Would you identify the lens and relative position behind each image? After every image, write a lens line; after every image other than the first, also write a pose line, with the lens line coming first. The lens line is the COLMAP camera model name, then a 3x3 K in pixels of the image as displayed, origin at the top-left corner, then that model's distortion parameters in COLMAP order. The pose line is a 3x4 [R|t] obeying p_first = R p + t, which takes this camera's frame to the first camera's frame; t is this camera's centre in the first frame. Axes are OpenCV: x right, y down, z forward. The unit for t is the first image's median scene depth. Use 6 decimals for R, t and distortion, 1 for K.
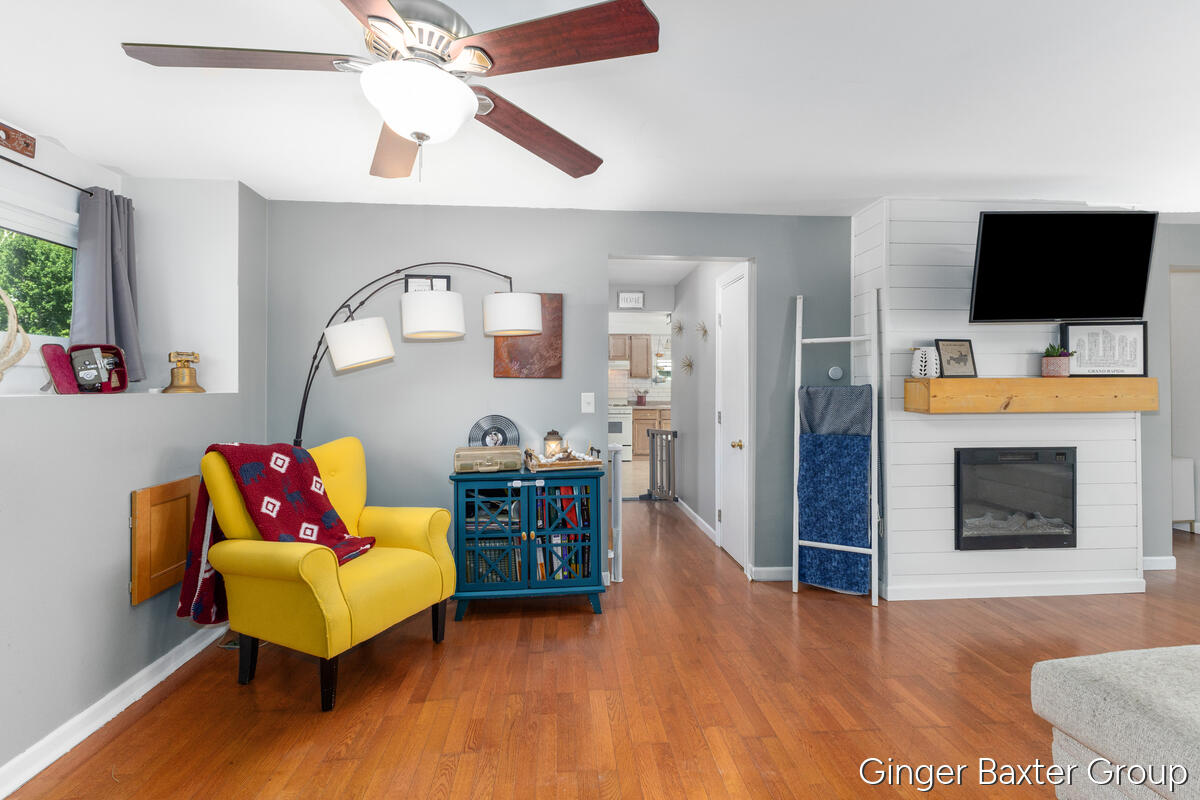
lens RADIAL K [[515.2, 0, 600.8], [0, 515.2, 389.7], [0, 0, 1]] dist [0.002558, -0.000940]
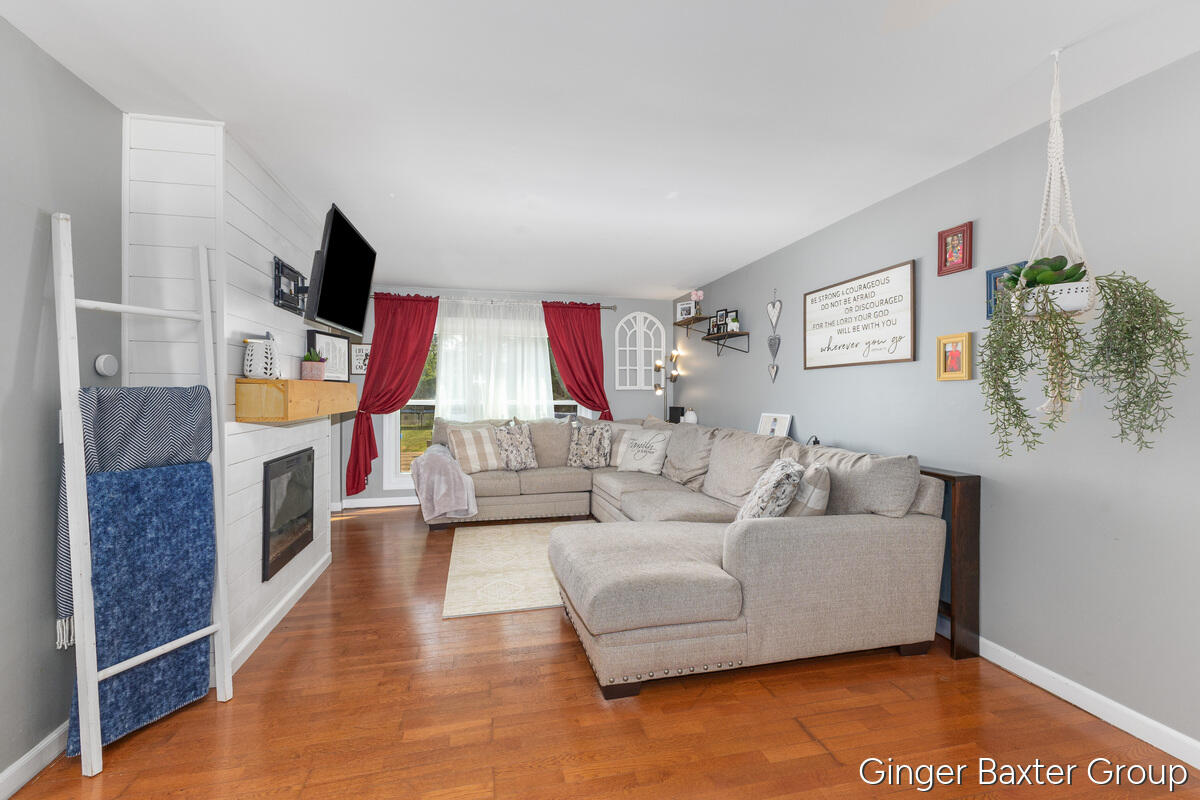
lens RADIAL K [[515.2, 0, 601.8], [0, 515.2, 398.1], [0, 0, 1]] dist [0.002558, -0.000940]
pose [[-0.152072, -0.009304, 0.988326, -0.234795], [0.001568, 0.999952, 0.009655, 0.000382], [-0.988368, 0.003018, -0.152050, 0.586188]]
